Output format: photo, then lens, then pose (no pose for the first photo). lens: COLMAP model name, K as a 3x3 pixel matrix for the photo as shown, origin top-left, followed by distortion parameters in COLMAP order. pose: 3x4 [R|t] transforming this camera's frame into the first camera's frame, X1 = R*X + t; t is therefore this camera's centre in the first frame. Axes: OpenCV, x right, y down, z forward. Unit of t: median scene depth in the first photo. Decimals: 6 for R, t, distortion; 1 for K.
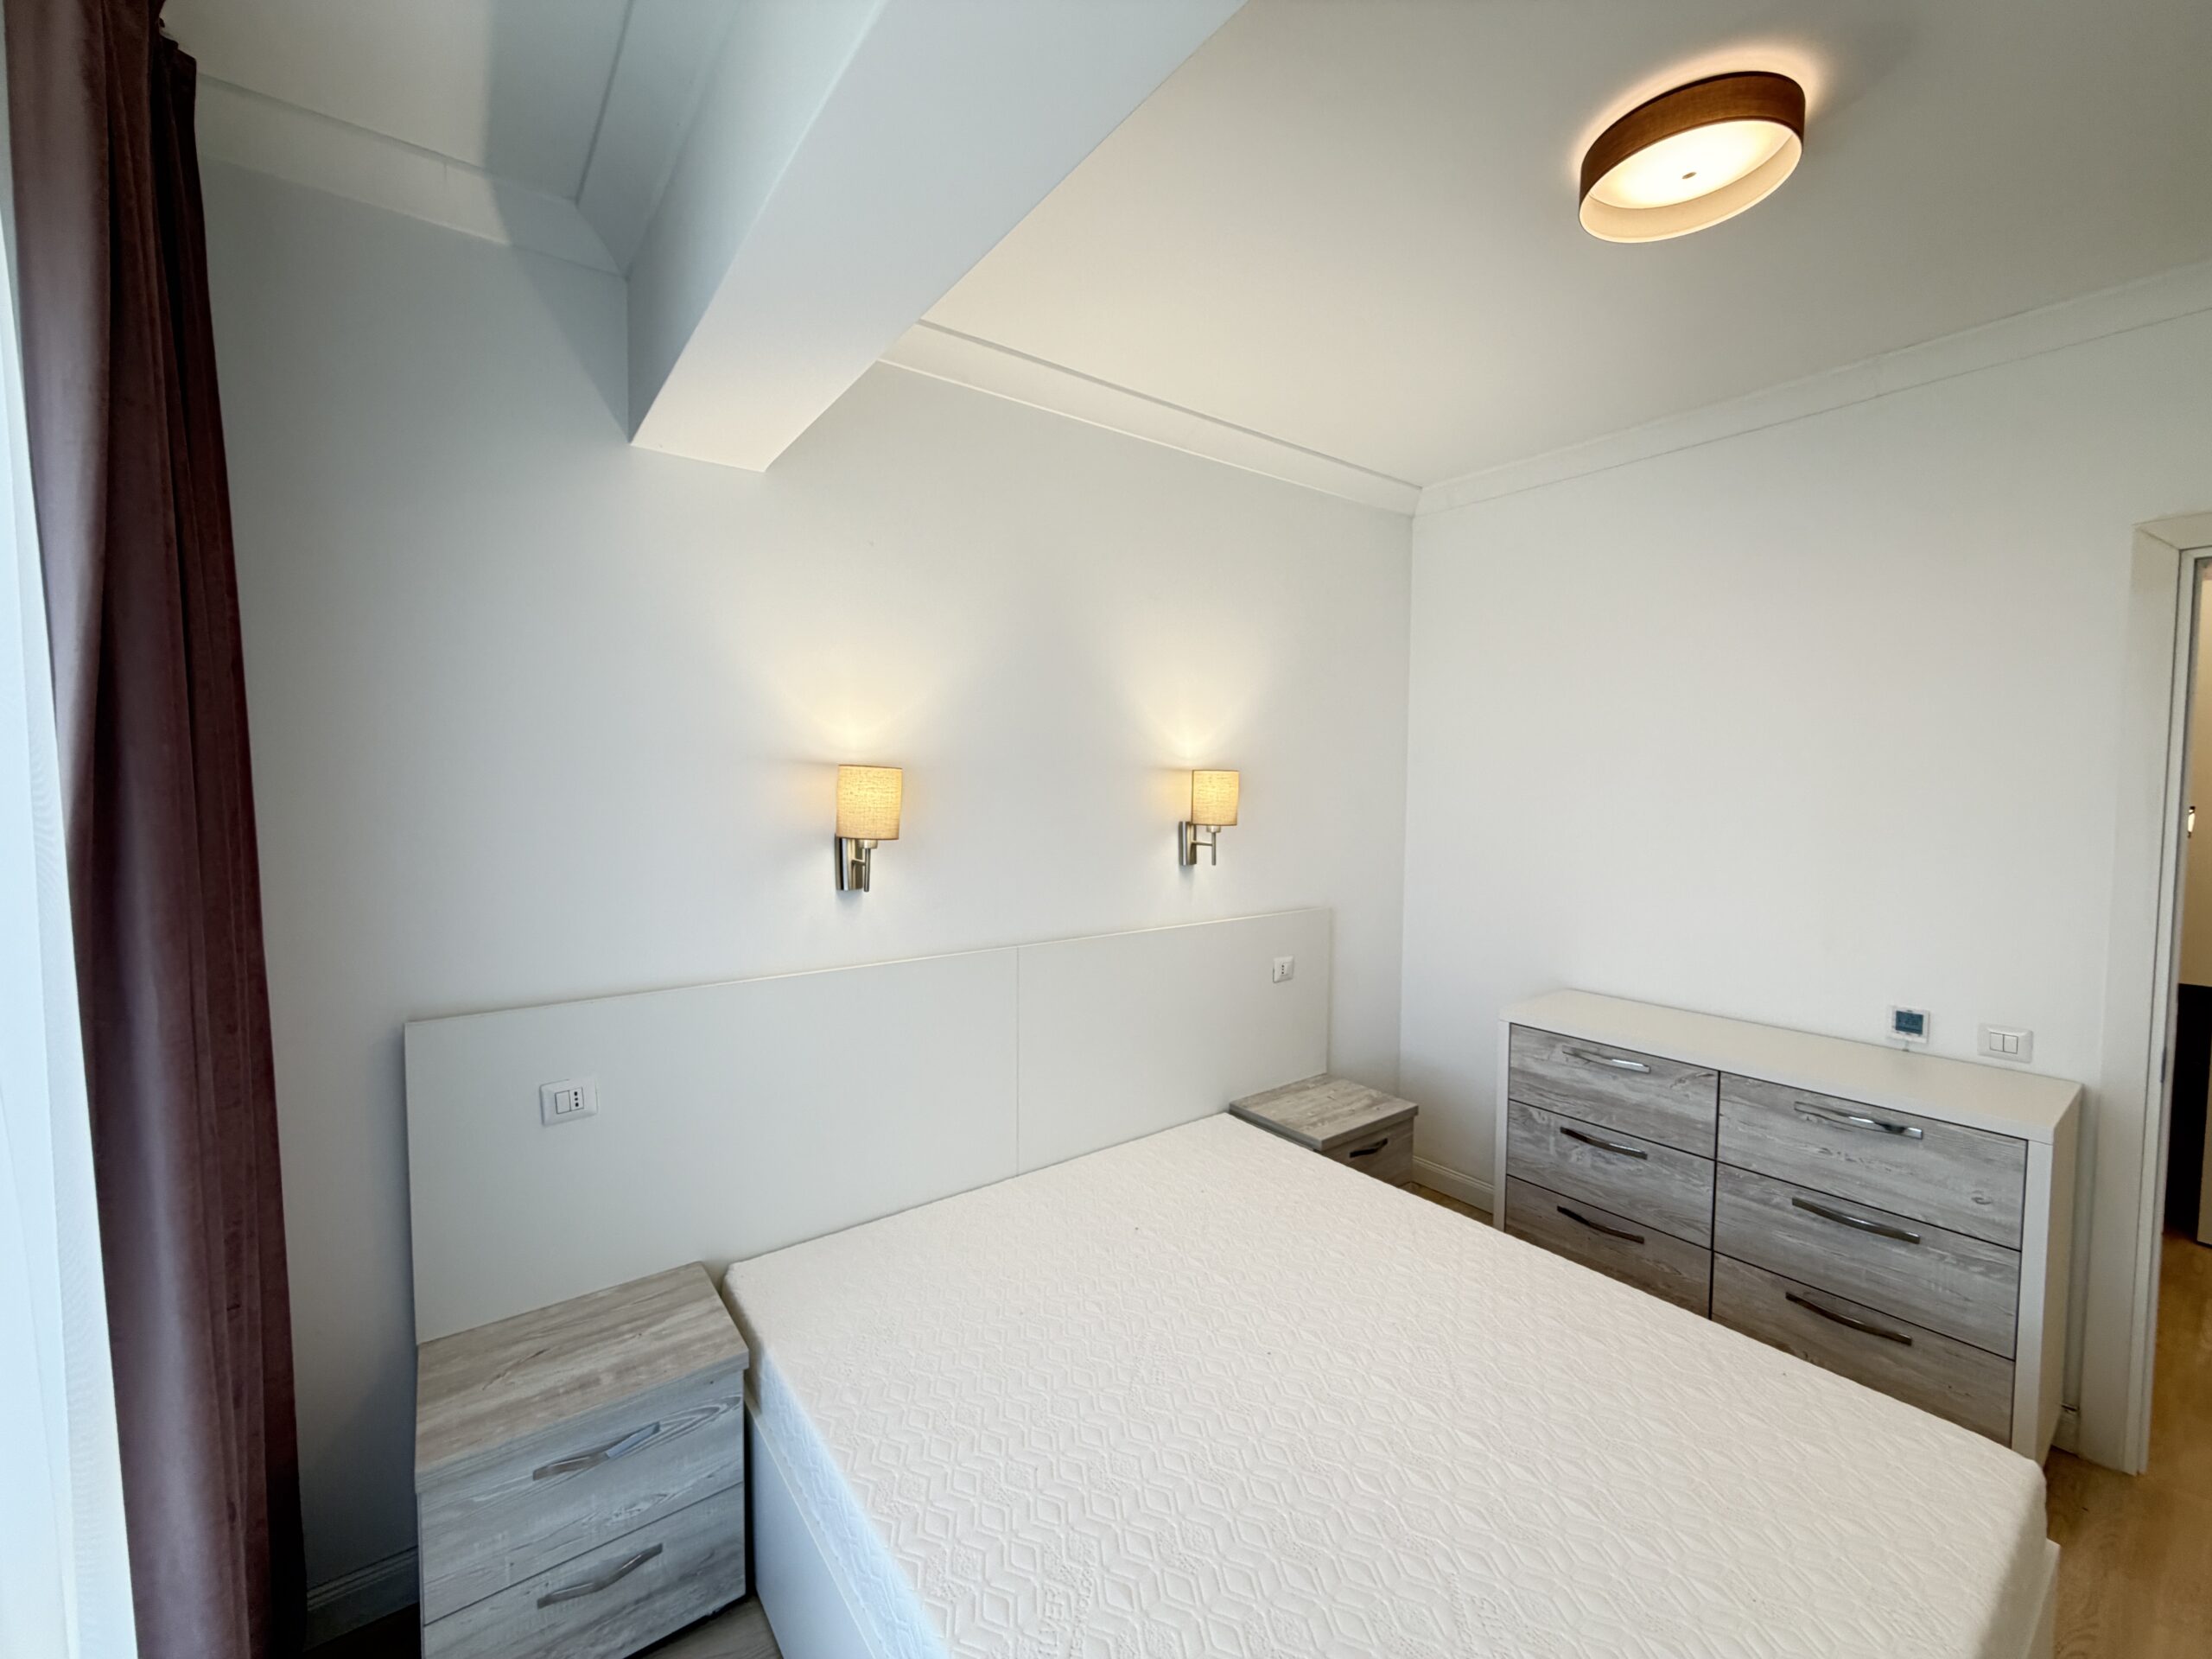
lens RADIAL K [[881.1, 0, 1096.6], [0, 881.1, 825.5], [0, 0, 1]] dist [-0.003657, 0.000677]
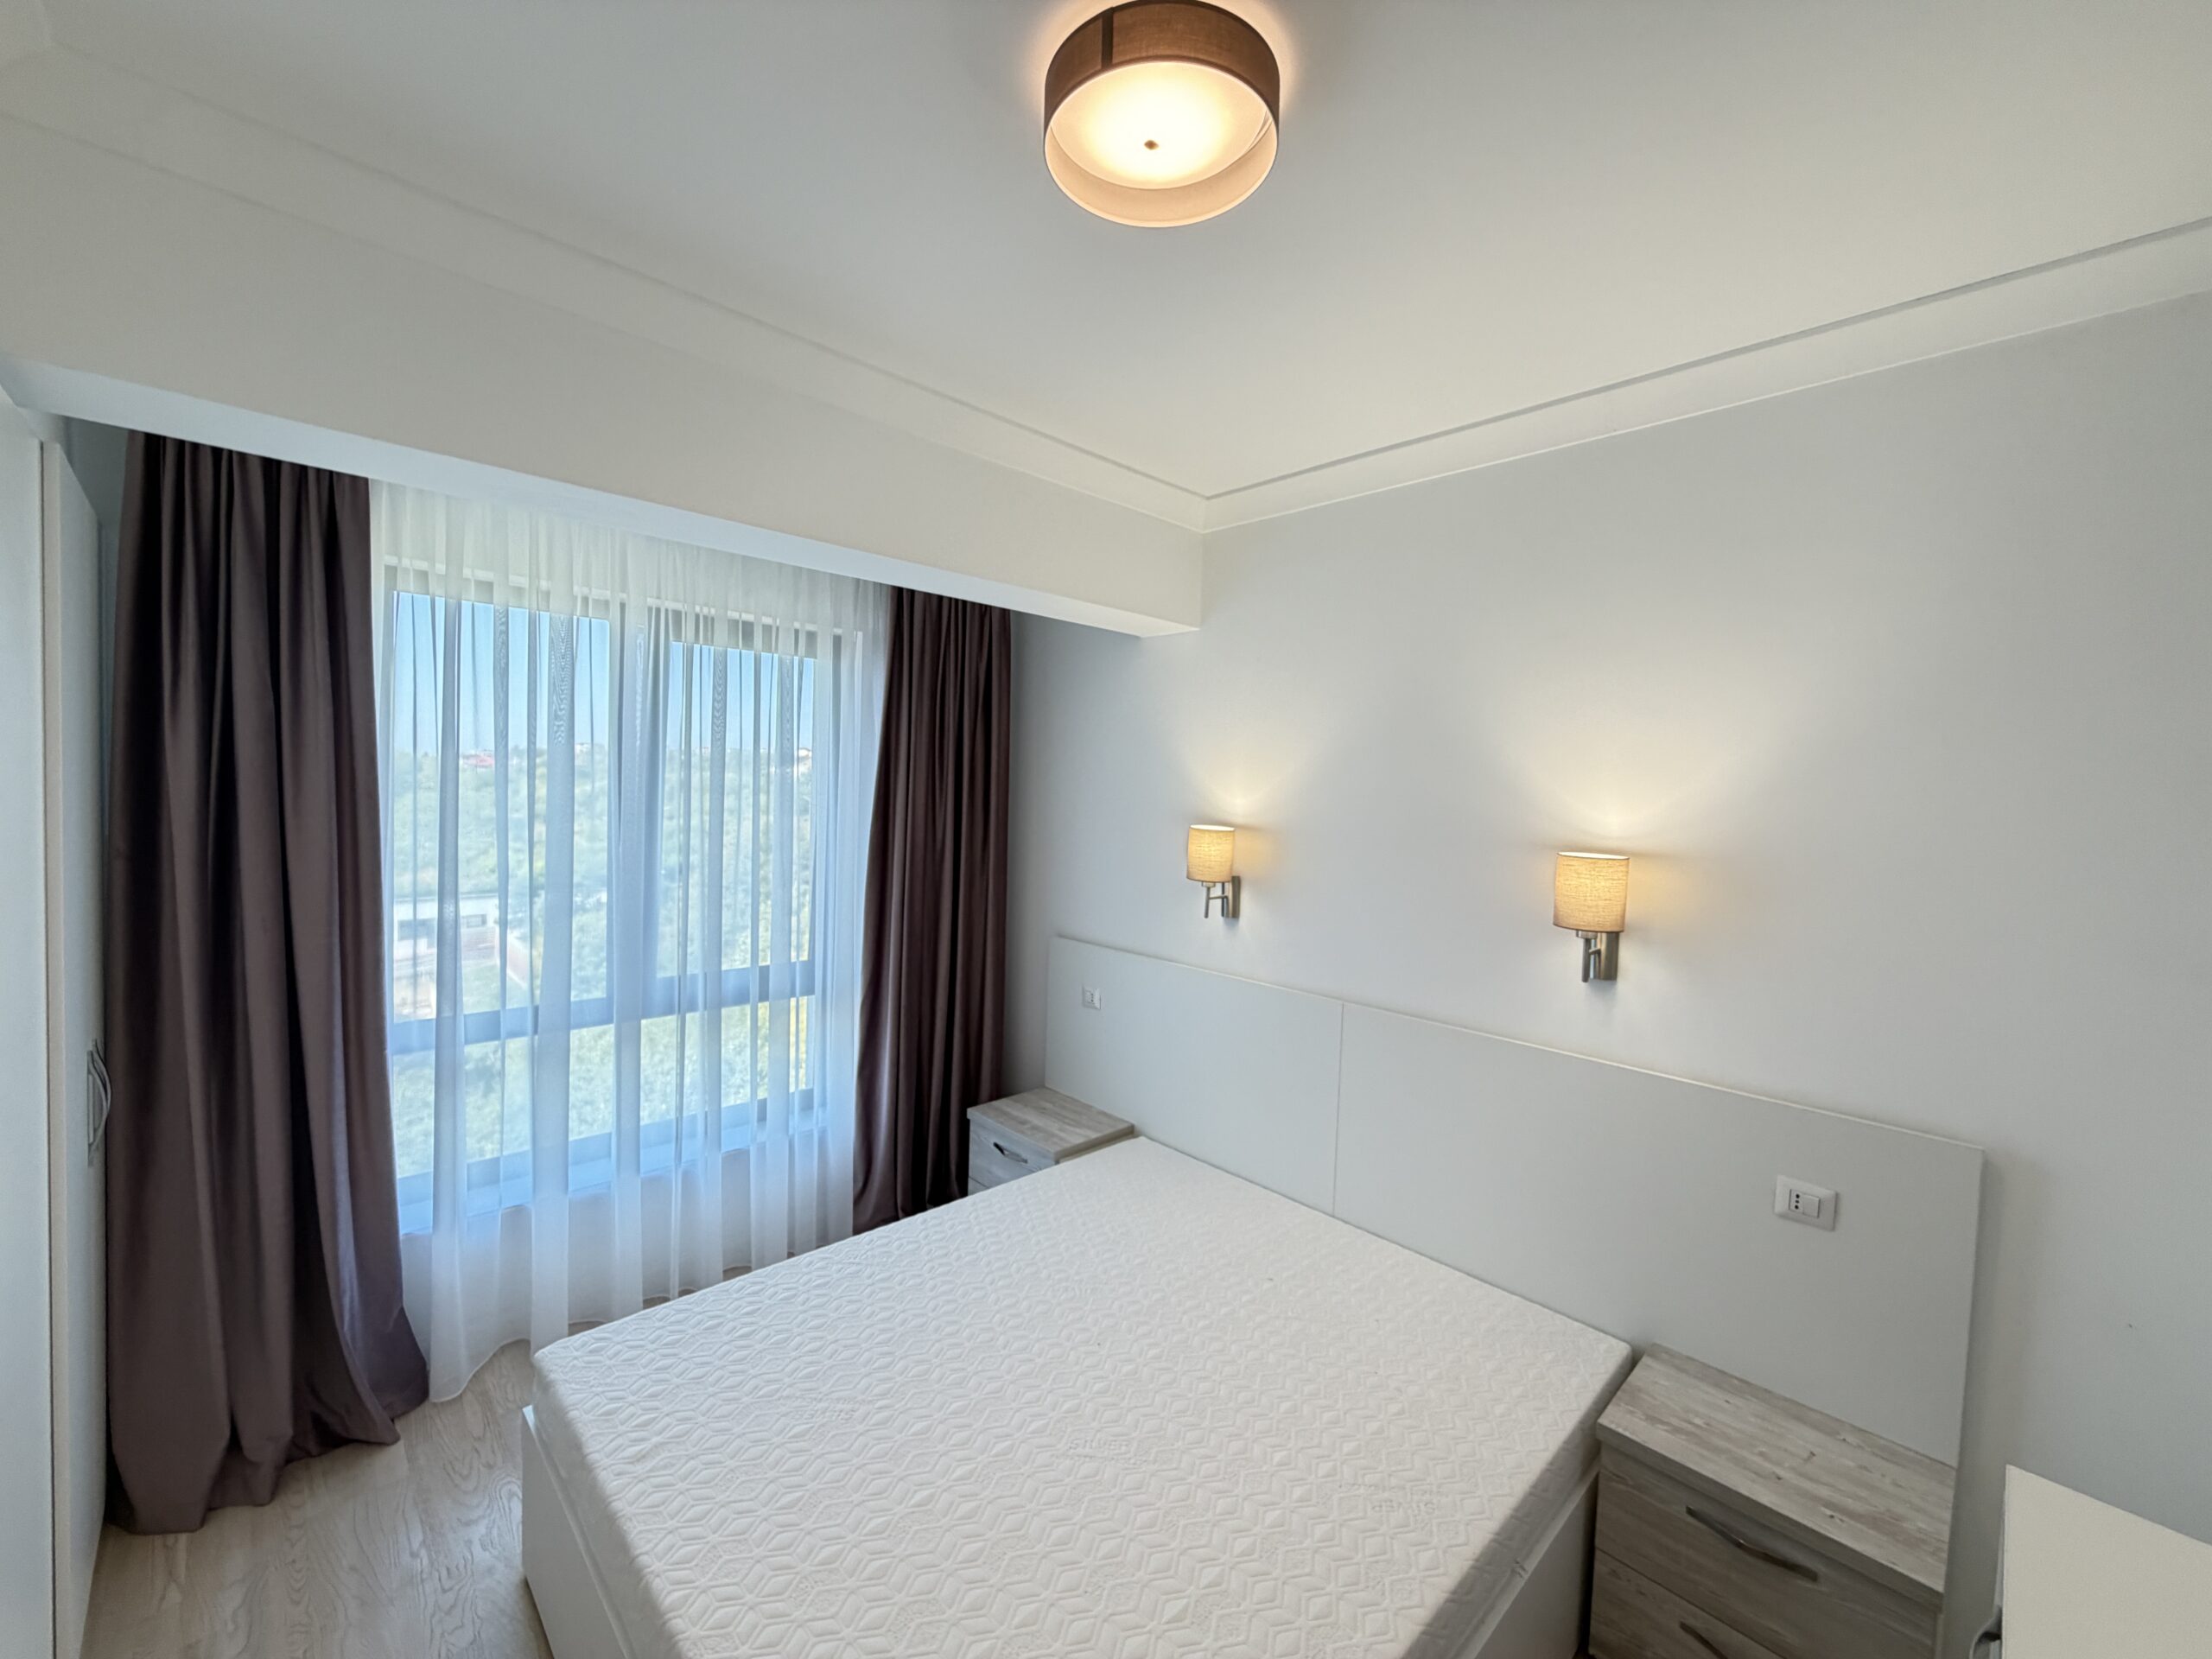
lens RADIAL K [[881.1, 0, 1098.4], [0, 881.1, 839.4], [0, 0, 1]] dist [-0.003657, 0.000677]
pose [[0.114730, 0.056581, -0.991784, 1.162938], [-0.082068, 0.995504, 0.047299, -0.106100], [0.990001, 0.075967, 0.118857, 0.717609]]
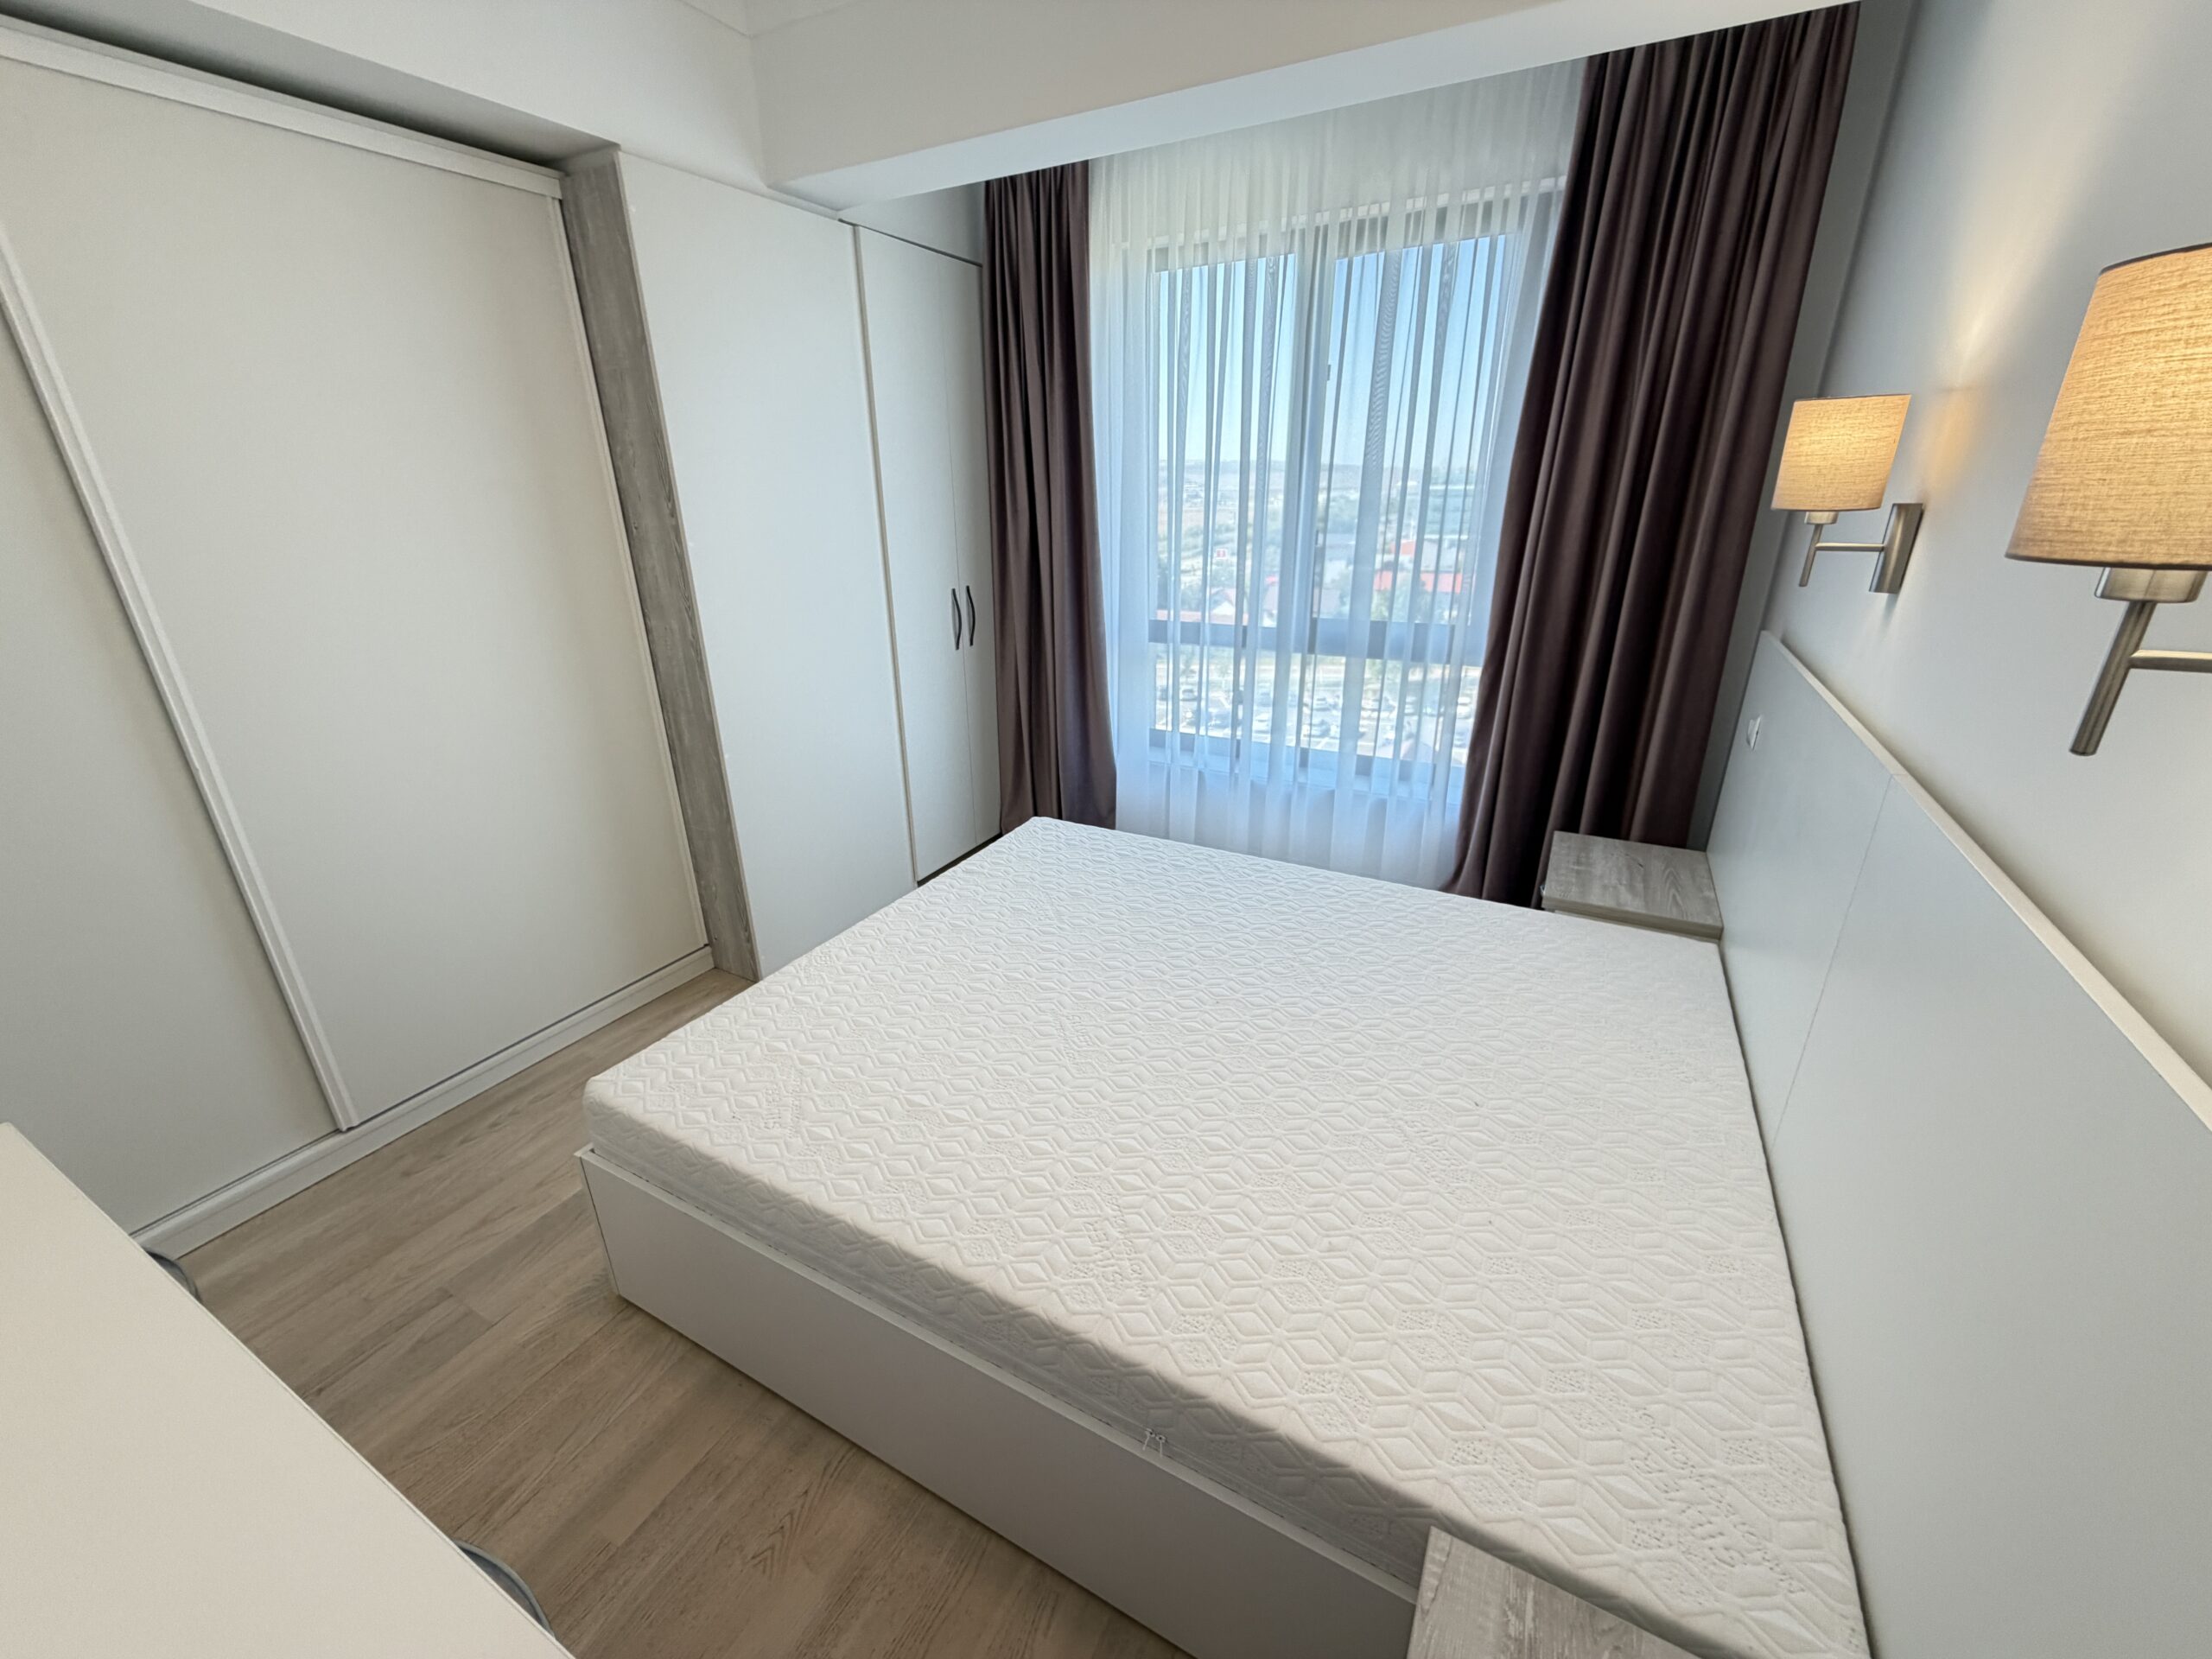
lens RADIAL K [[881.1, 0, 1104.4], [0, 881.1, 842.8], [0, 0, 1]] dist [-0.003657, 0.000677]
pose [[-0.905240, 0.158594, -0.394194, 0.648595], [-0.020876, 0.910010, 0.414059, -0.022890], [0.424388, 0.383052, -0.820467, 1.556421]]
